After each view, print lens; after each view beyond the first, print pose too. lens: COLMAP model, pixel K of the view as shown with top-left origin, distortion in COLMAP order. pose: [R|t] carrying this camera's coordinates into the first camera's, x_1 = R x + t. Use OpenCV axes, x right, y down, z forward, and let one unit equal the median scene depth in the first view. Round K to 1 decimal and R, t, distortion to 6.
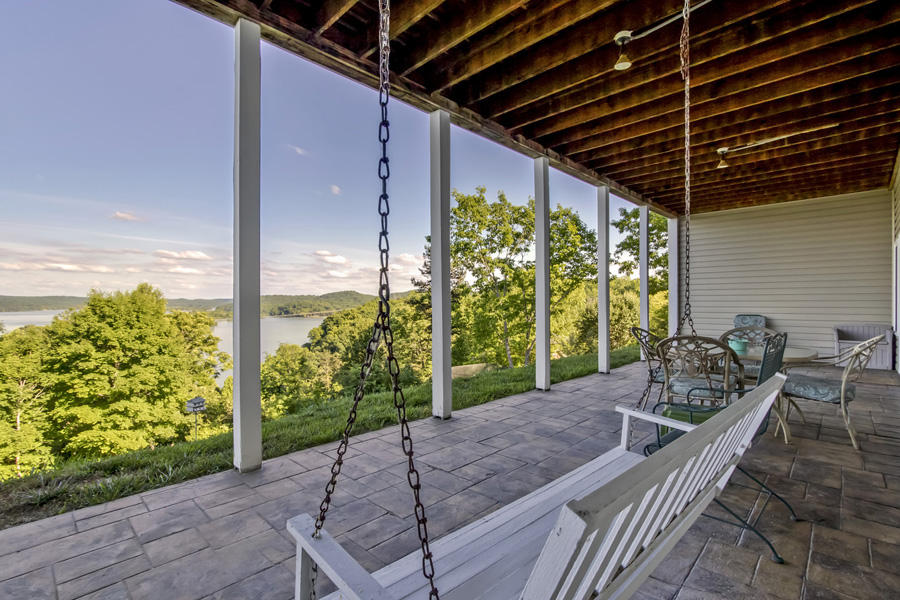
lens RADIAL K [[411.0, 0, 448.6], [0, 411.0, 300.3], [0, 0, 1]] dist [-0.012070, -0.000287]
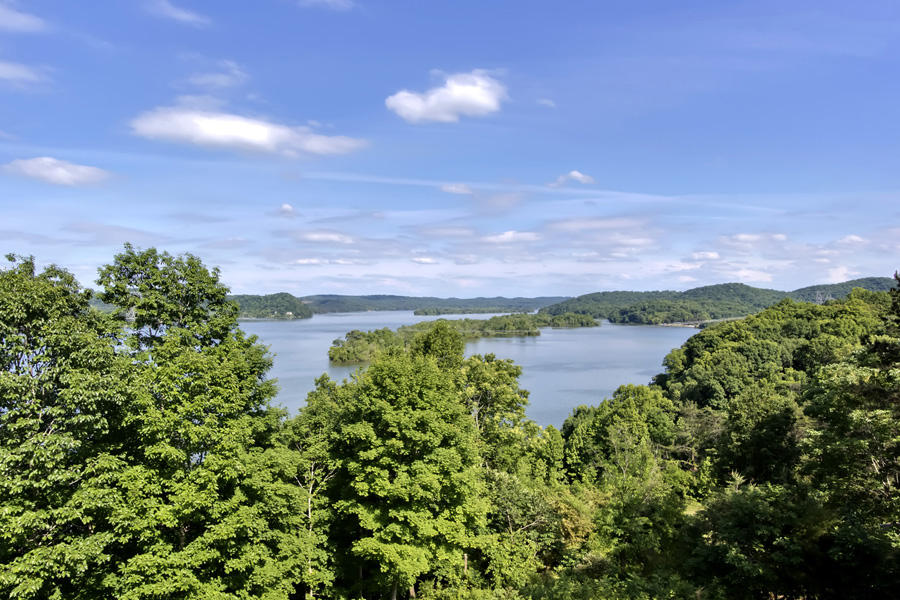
lens RADIAL K [[636.4, 0, 447.3], [0, 636.4, 298.5], [0, 0, 1]] dist [-0.006623, -0.000670]
pose [[0.790333, 0.000074, -0.612678, -0.014363], [-0.001107, 0.999999, -0.001307, -0.137079], [0.612677, 0.001711, 0.790331, 0.119636]]
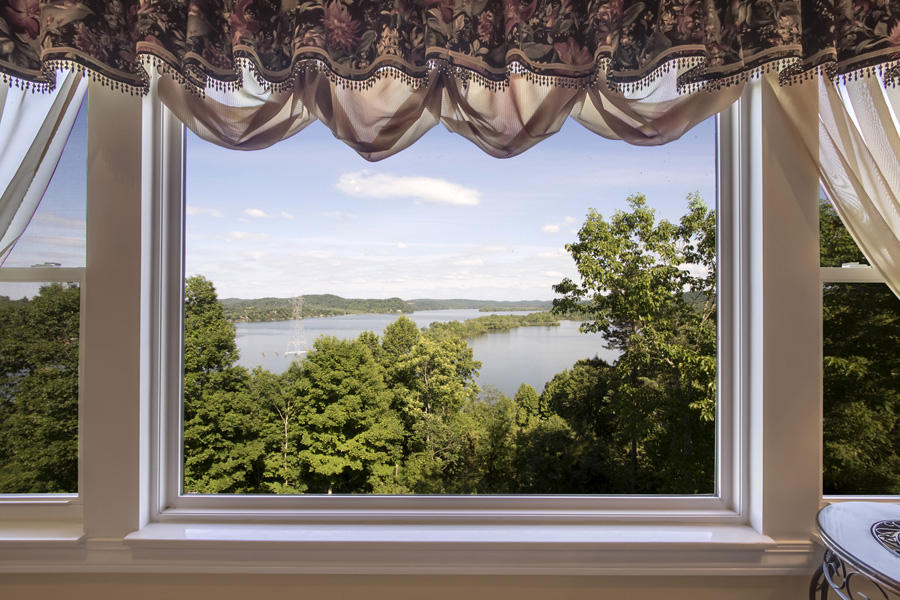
lens RADIAL K [[411.0, 0, 442.4], [0, 411.0, 297.8], [0, 0, 1]] dist [-0.012070, -0.000287]
pose [[0.695205, -0.005616, -0.718789, 0.311259], [-0.001831, 0.999952, -0.009584, -0.135802], [0.718809, 0.007979, 0.695162, 0.408195]]
